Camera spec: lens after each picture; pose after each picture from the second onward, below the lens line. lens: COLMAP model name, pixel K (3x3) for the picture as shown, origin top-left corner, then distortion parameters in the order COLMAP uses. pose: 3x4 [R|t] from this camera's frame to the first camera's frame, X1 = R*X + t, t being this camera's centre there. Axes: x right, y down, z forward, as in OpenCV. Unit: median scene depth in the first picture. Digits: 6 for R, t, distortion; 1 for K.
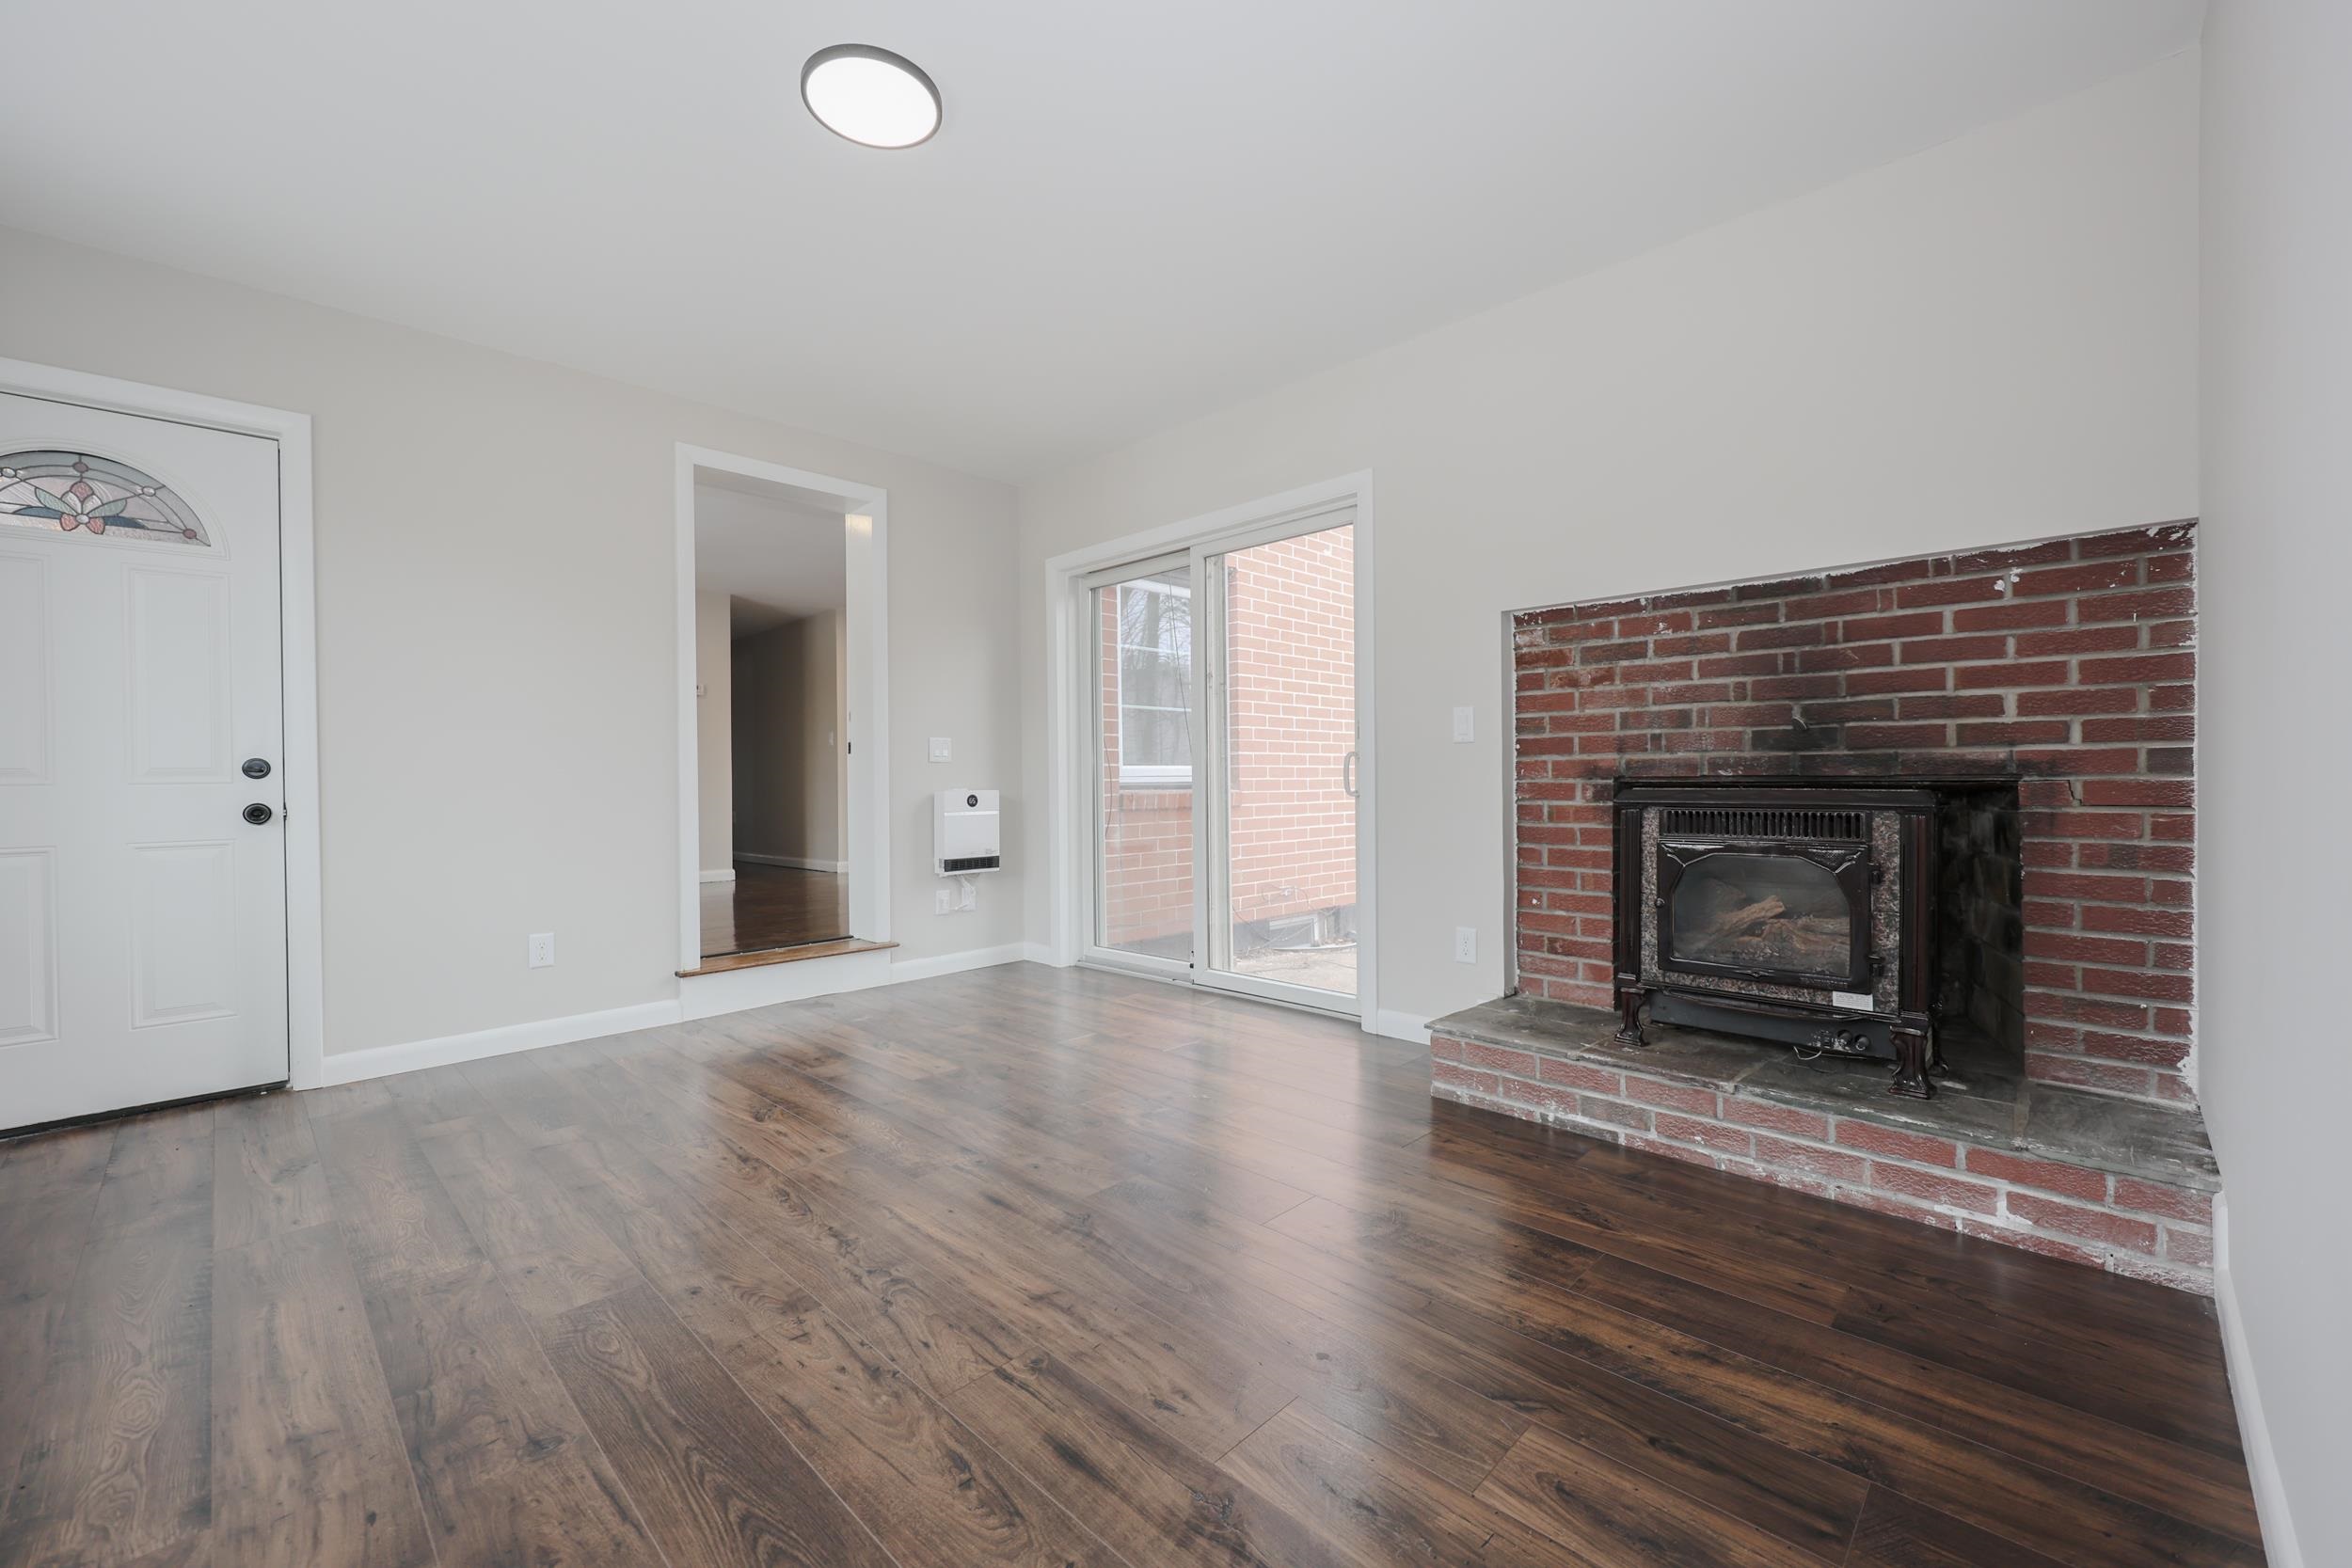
lens RADIAL K [[942.2, 0, 1181.4], [0, 942.2, 783.8], [0, 0, 1]] dist [0.000473, 0.000108]
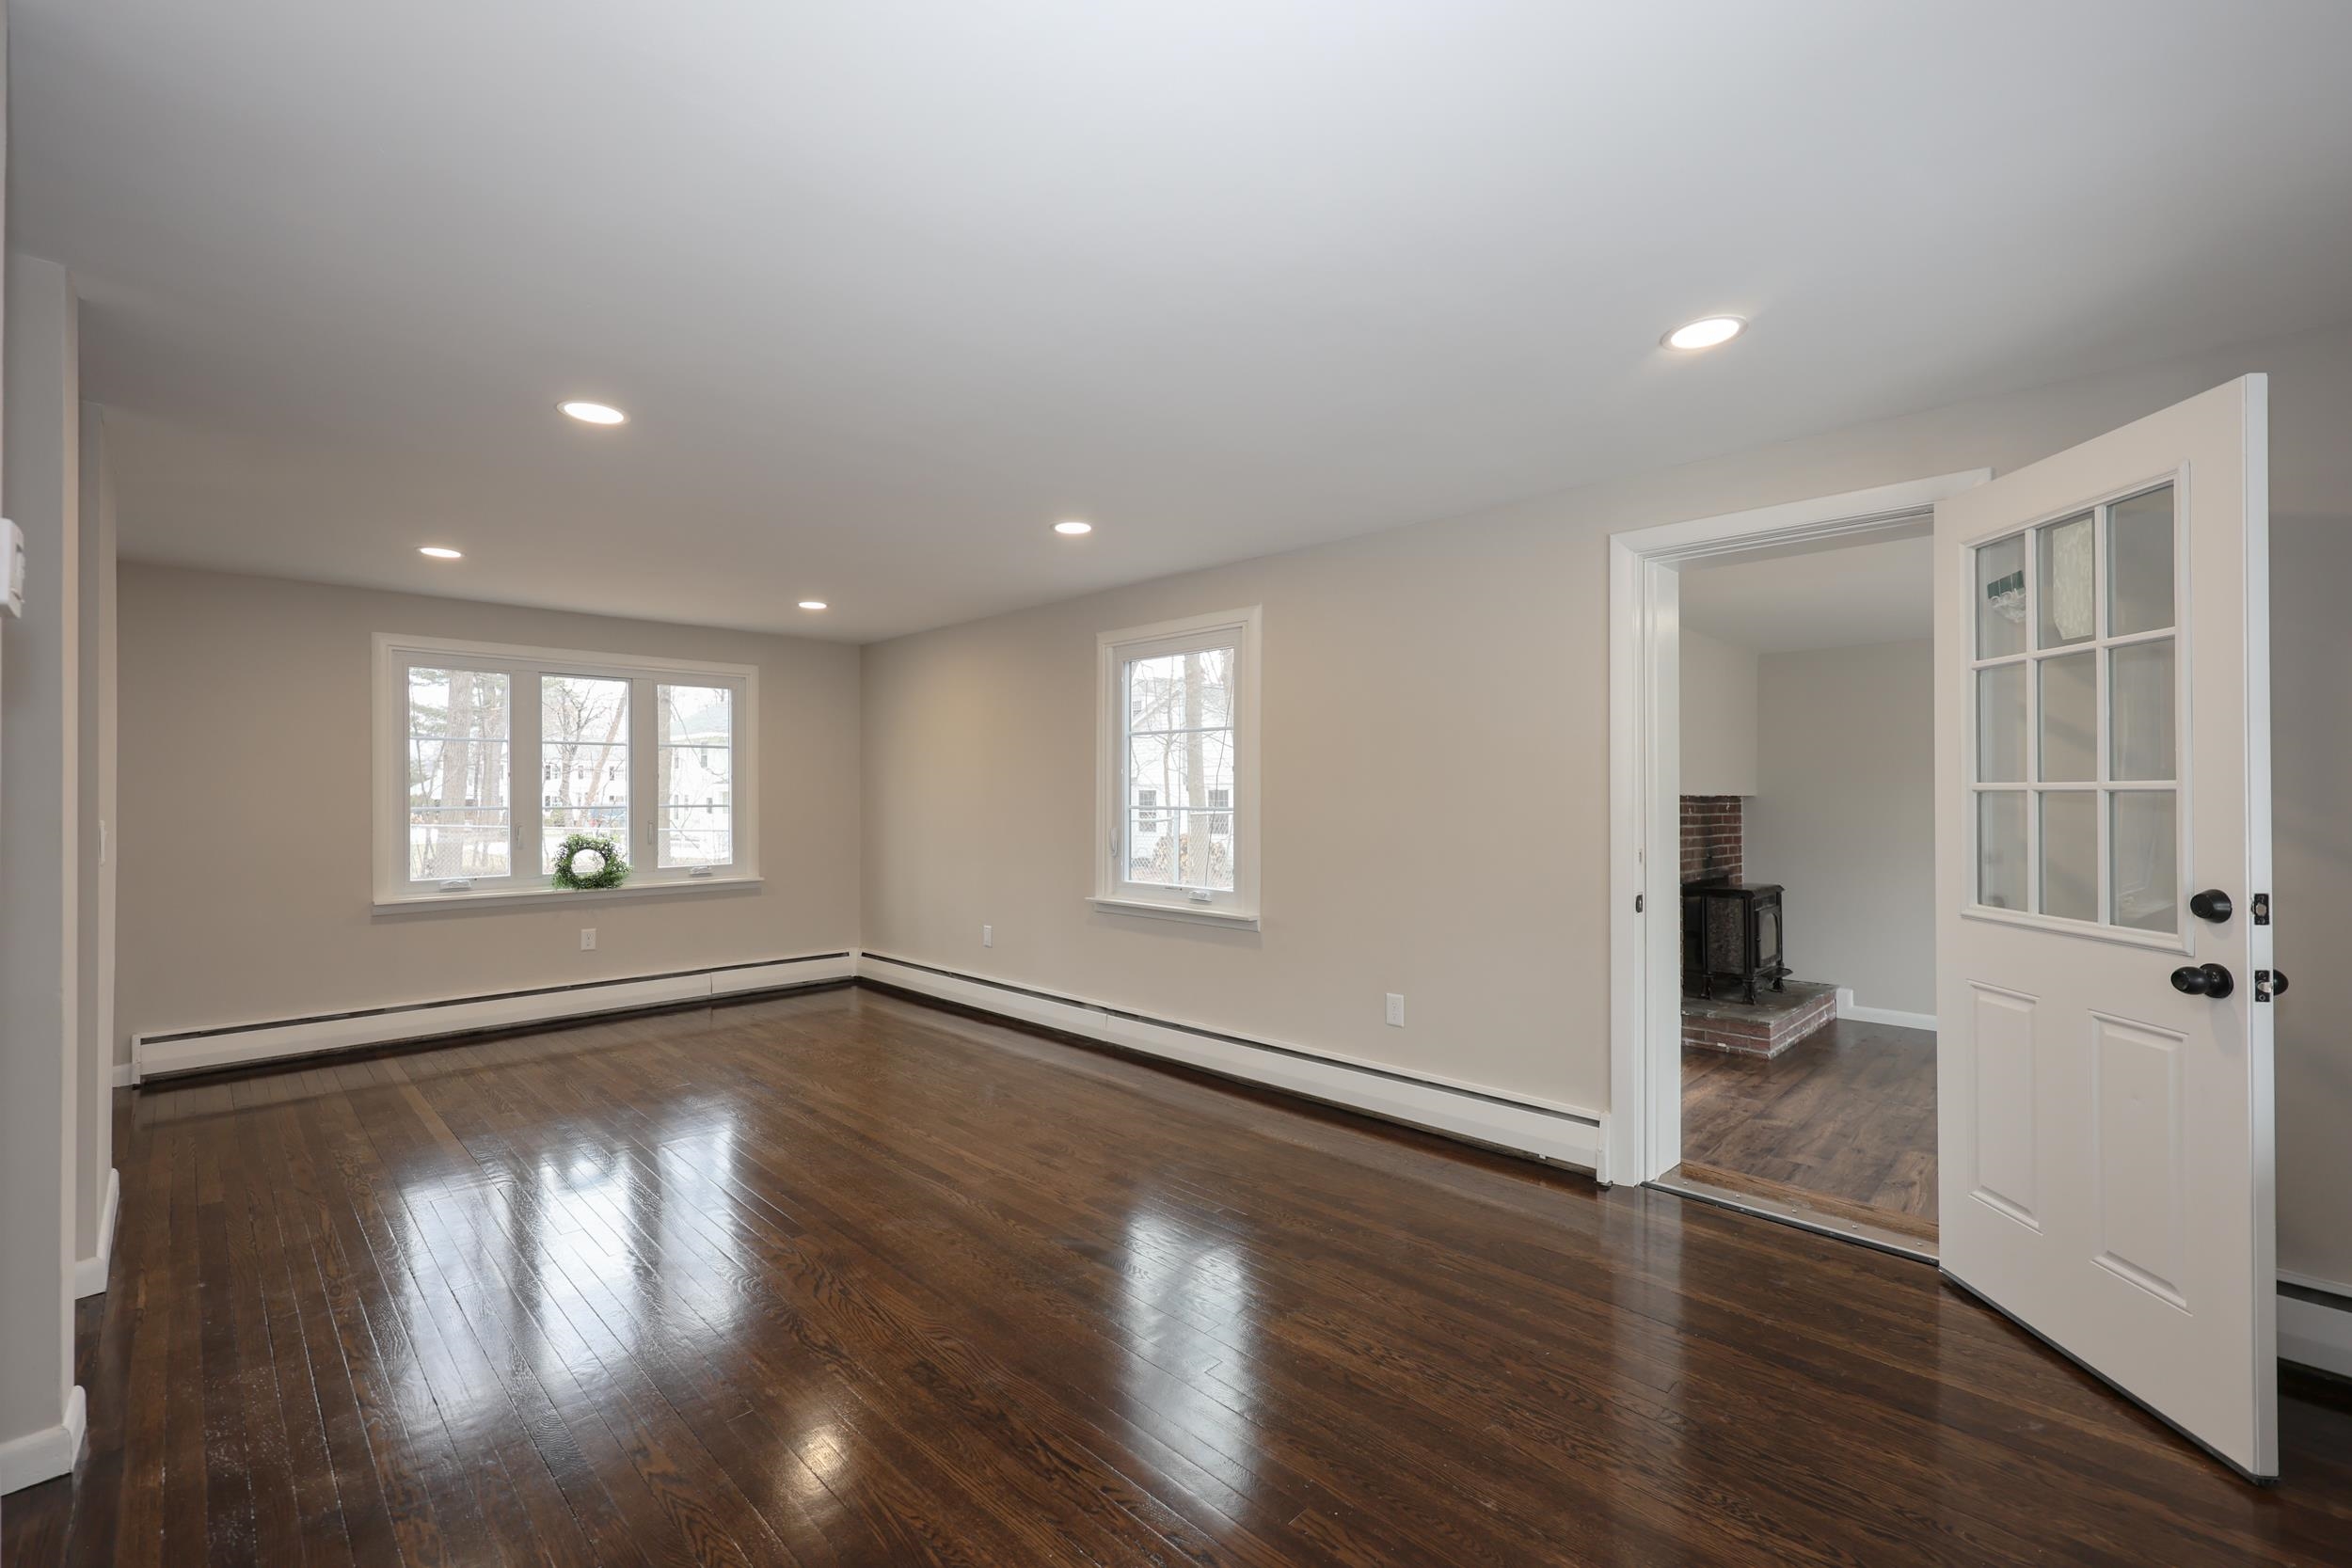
lens RADIAL K [[993.2, 0, 1171.2], [0, 993.2, 791.7], [0, 0, 1]] dist [0.004492, 0.000322]
pose [[0.011675, 0.015224, 0.999816, -1.809142], [0.003721, 0.999877, -0.015268, -0.187774], [-0.999925, 0.003899, 0.011617, 2.237037]]
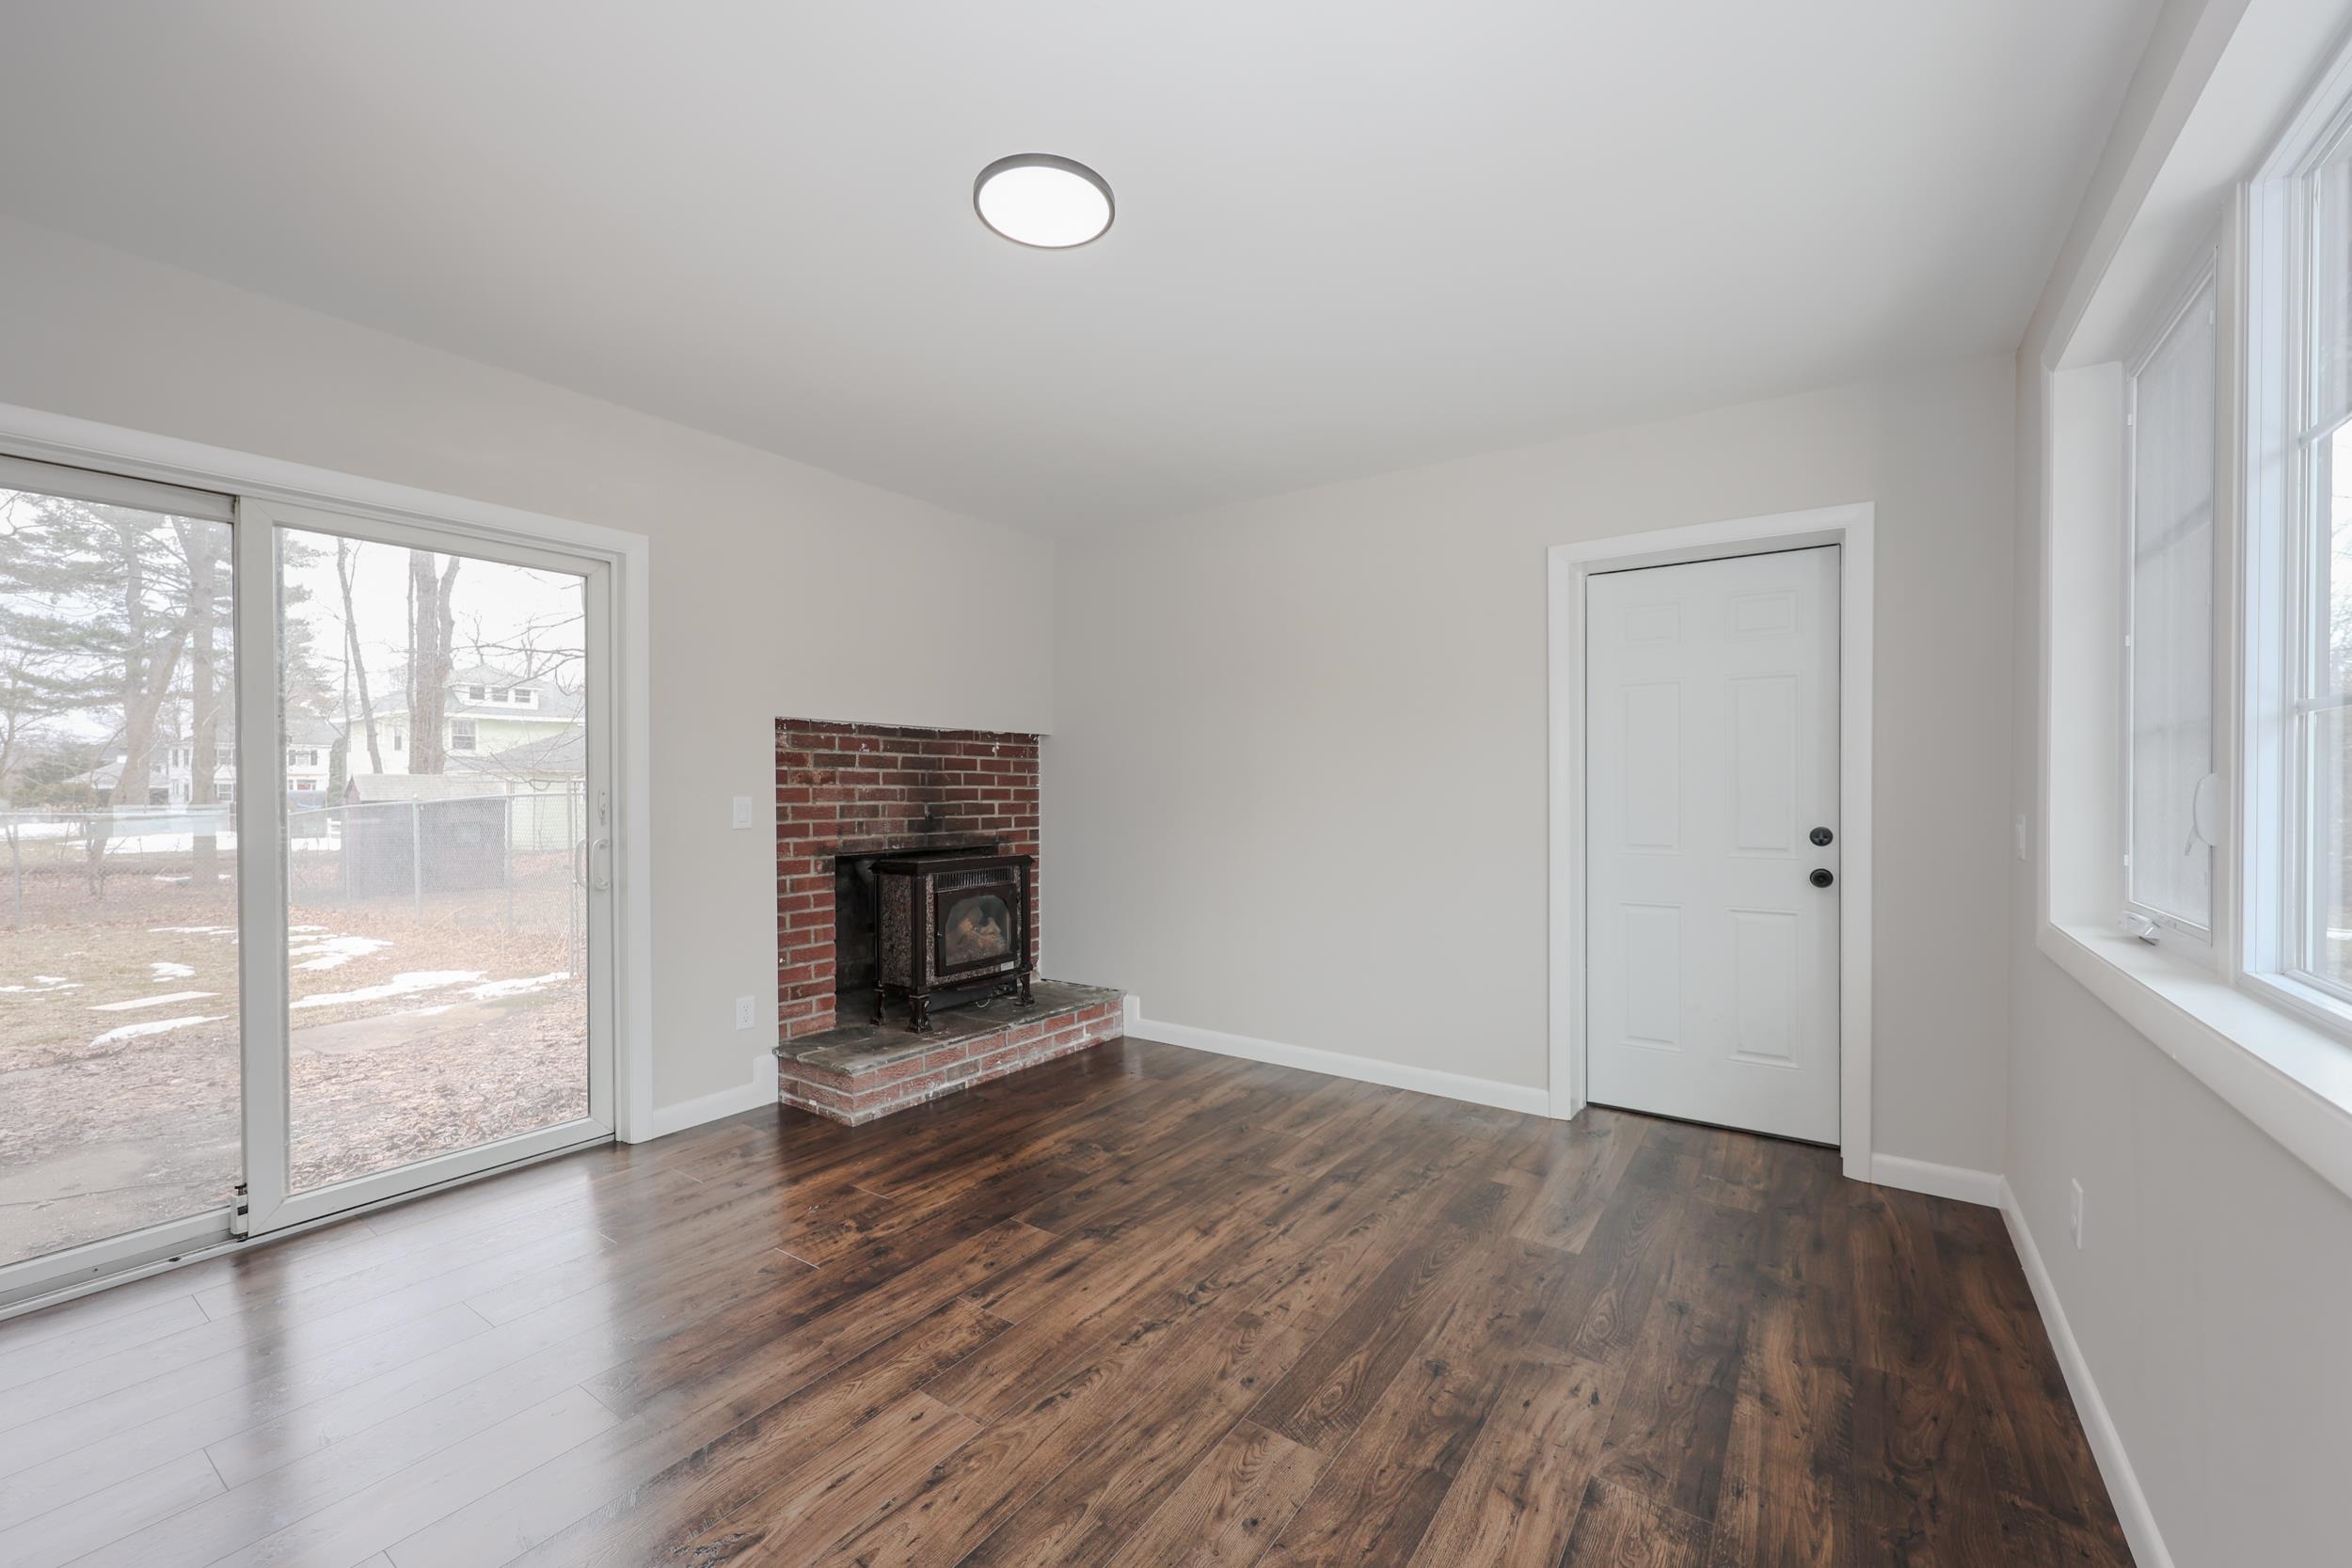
lens RADIAL K [[945.4, 0, 1162.6], [0, 945.4, 789.1], [0, 0, 1]] dist [-0.000254, -0.000119]
pose [[-0.148708, 0.006613, 0.988859, -1.020252], [0.007046, 0.999959, -0.005628, -0.095065], [-0.988856, 0.006131, -0.148748, 0.803211]]
